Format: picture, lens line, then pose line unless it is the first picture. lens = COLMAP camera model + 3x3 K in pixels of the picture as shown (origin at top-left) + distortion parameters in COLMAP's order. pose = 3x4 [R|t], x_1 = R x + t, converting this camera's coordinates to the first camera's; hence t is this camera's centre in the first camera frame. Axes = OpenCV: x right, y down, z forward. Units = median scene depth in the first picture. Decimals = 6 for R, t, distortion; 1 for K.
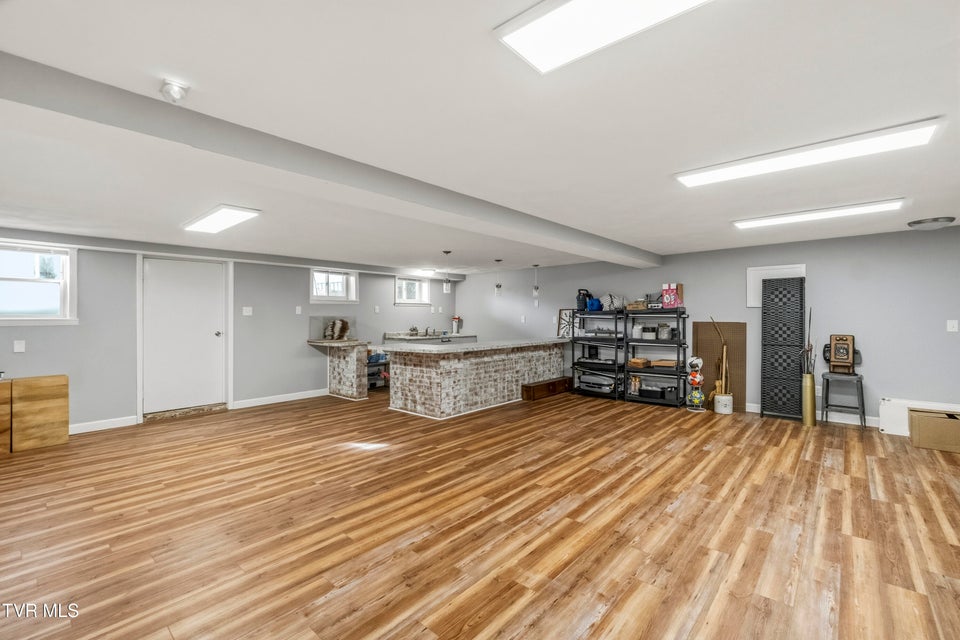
lens RADIAL K [[419.5, 0, 479.9], [0, 419.5, 326.2], [0, 0, 1]] dist [-0.009060, -0.000255]
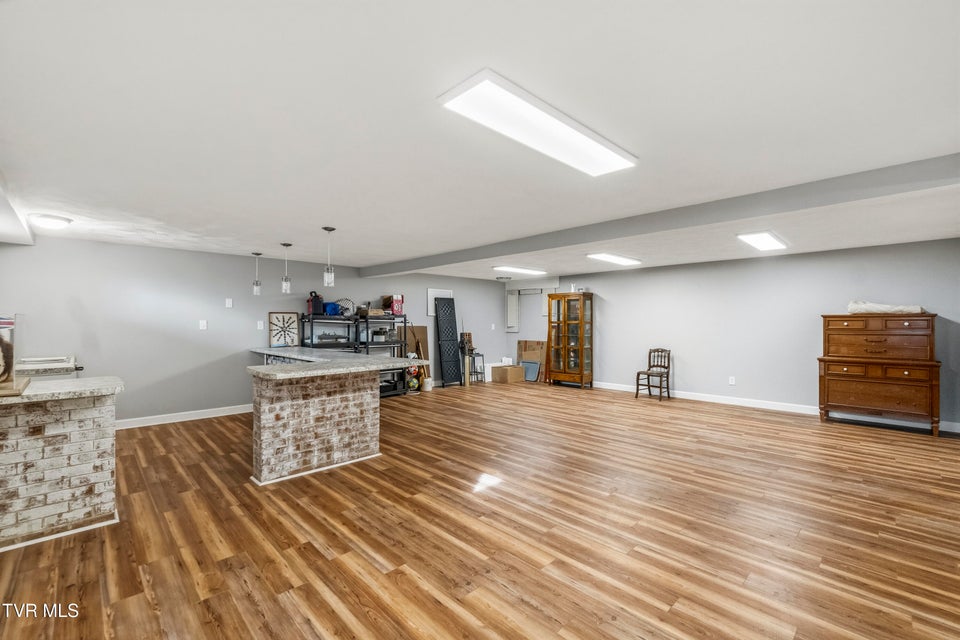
lens RADIAL K [[419.5, 0, 479.9], [0, 419.5, 326.2], [0, 0, 1]] dist [-0.009060, -0.000255]
pose [[0.071456, -0.005945, 0.997426, -0.810428], [0.021413, 0.999761, 0.004425, -0.010994], [-0.997214, 0.021041, 0.071566, 0.727706]]
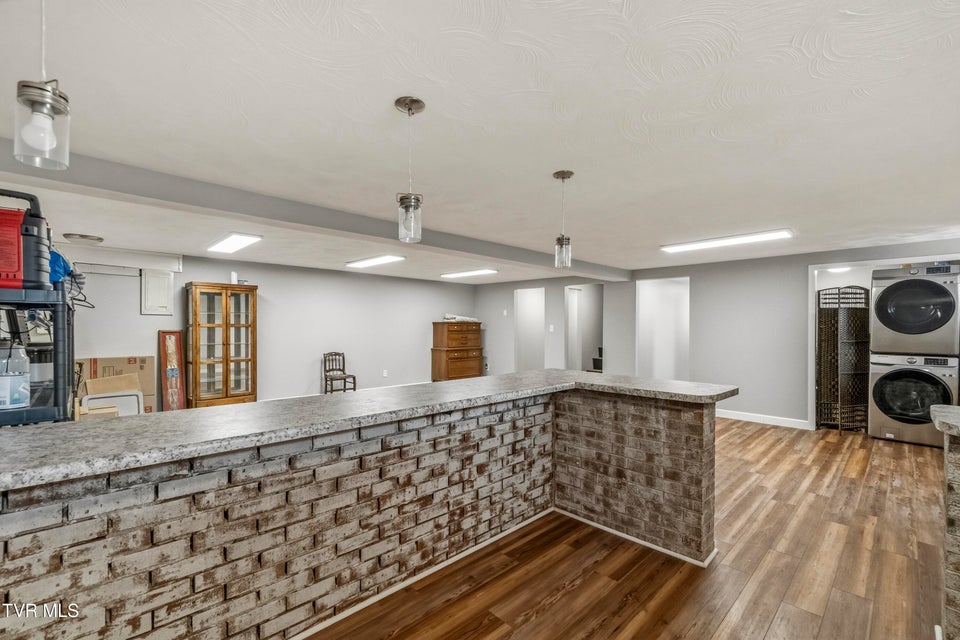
lens RADIAL K [[419.5, 0, 479.9], [0, 419.5, 326.2], [0, 0, 1]] dist [-0.009060, -0.000255]
pose [[-0.997927, 0.001622, 0.064333, -0.018992], [0.002809, 0.999827, 0.018371, -0.027721], [-0.064292, 0.018513, -0.997759, 1.533395]]
